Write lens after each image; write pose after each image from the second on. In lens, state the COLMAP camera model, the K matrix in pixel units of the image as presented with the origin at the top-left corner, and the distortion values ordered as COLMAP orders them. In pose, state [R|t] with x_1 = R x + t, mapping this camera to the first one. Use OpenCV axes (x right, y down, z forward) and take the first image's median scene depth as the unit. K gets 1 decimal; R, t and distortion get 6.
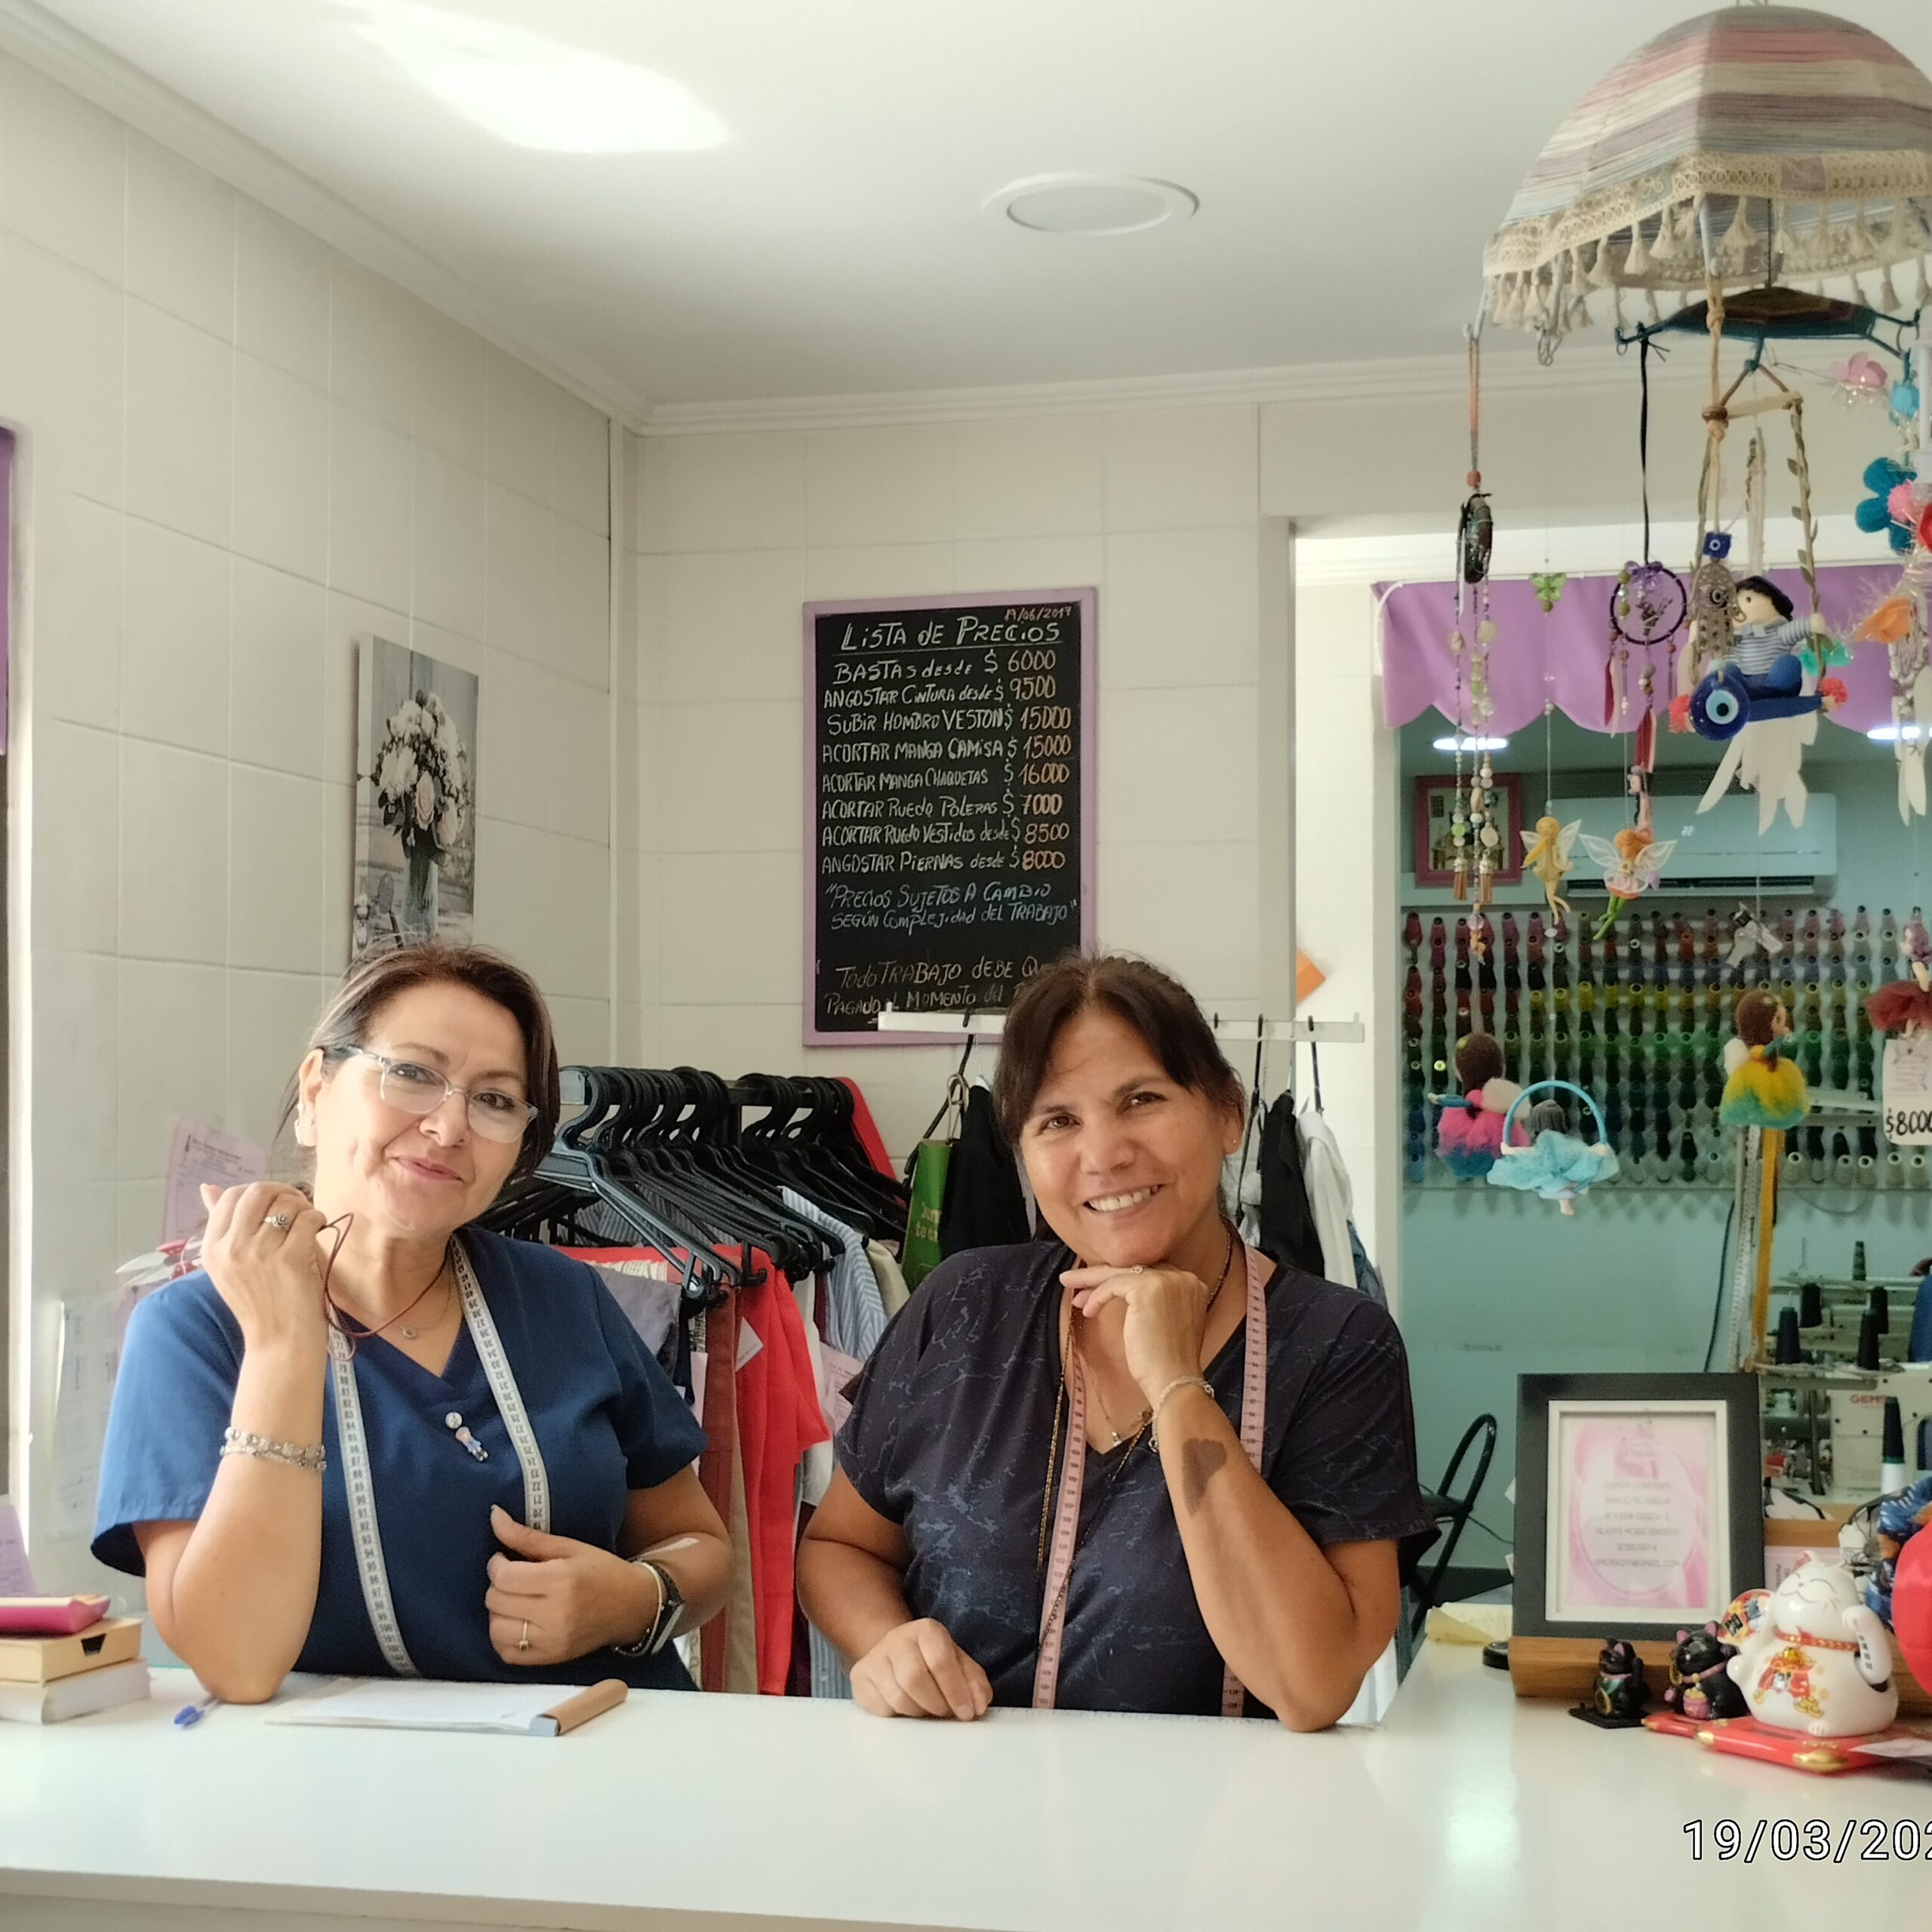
lens RADIAL K [[3097.0, 0, 959.6], [0, 3097.0, 940.3], [0, 0, 1]] dist [0.063326, -0.004263]
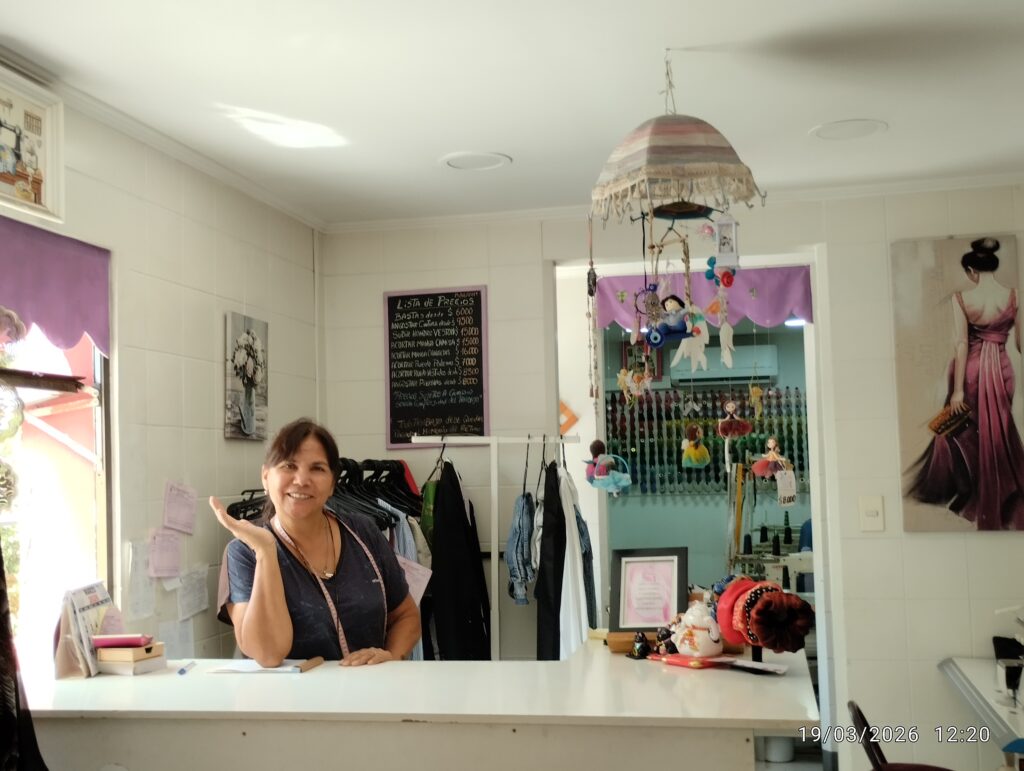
lens RADIAL K [[1229.2, 0, 512.0], [0, 1229.2, 385.5], [0, 0, 1]] dist [0.052549, -0.068320]
pose [[0.998902, -0.022950, 0.040834, 0.022365], [0.023560, 0.999617, -0.014513, -0.005529], [-0.040485, 0.015459, 0.999061, -0.145200]]
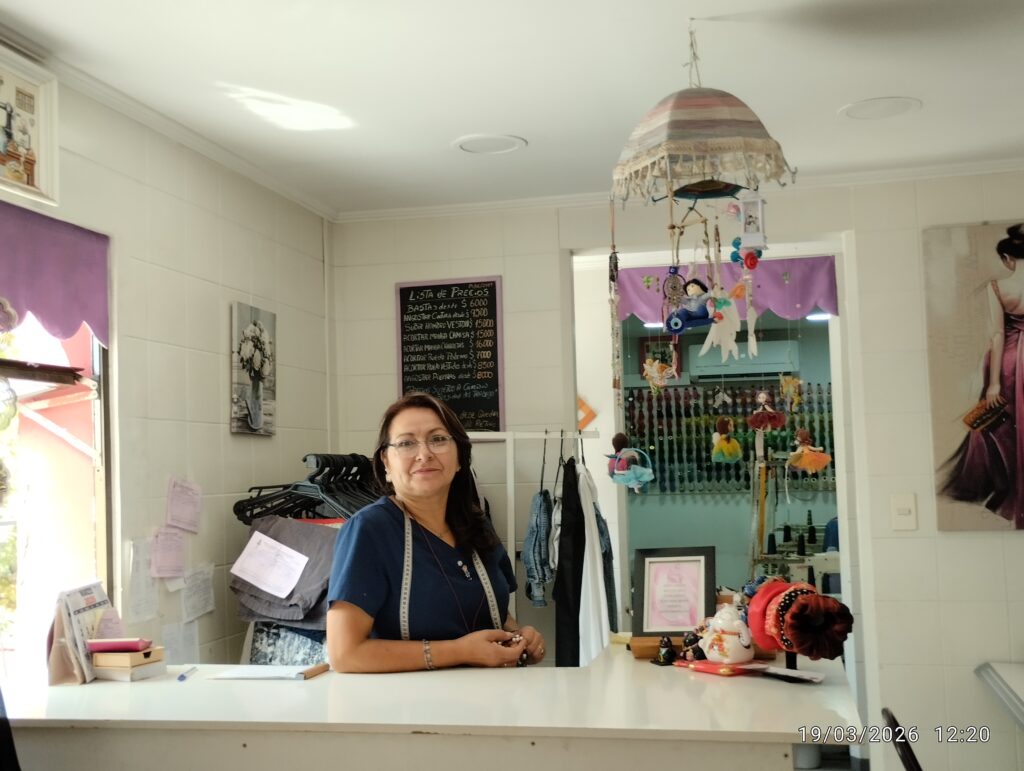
lens RADIAL K [[1233.1, 0, 507.1], [0, 1233.1, 375.5], [0, 0, 1]] dist [0.032291, 0.020391]
pose [[0.999402, -0.024733, 0.024171, 0.023359], [0.025276, 0.999429, -0.022410, -0.000561], [-0.023603, 0.023007, 0.999457, -0.105840]]
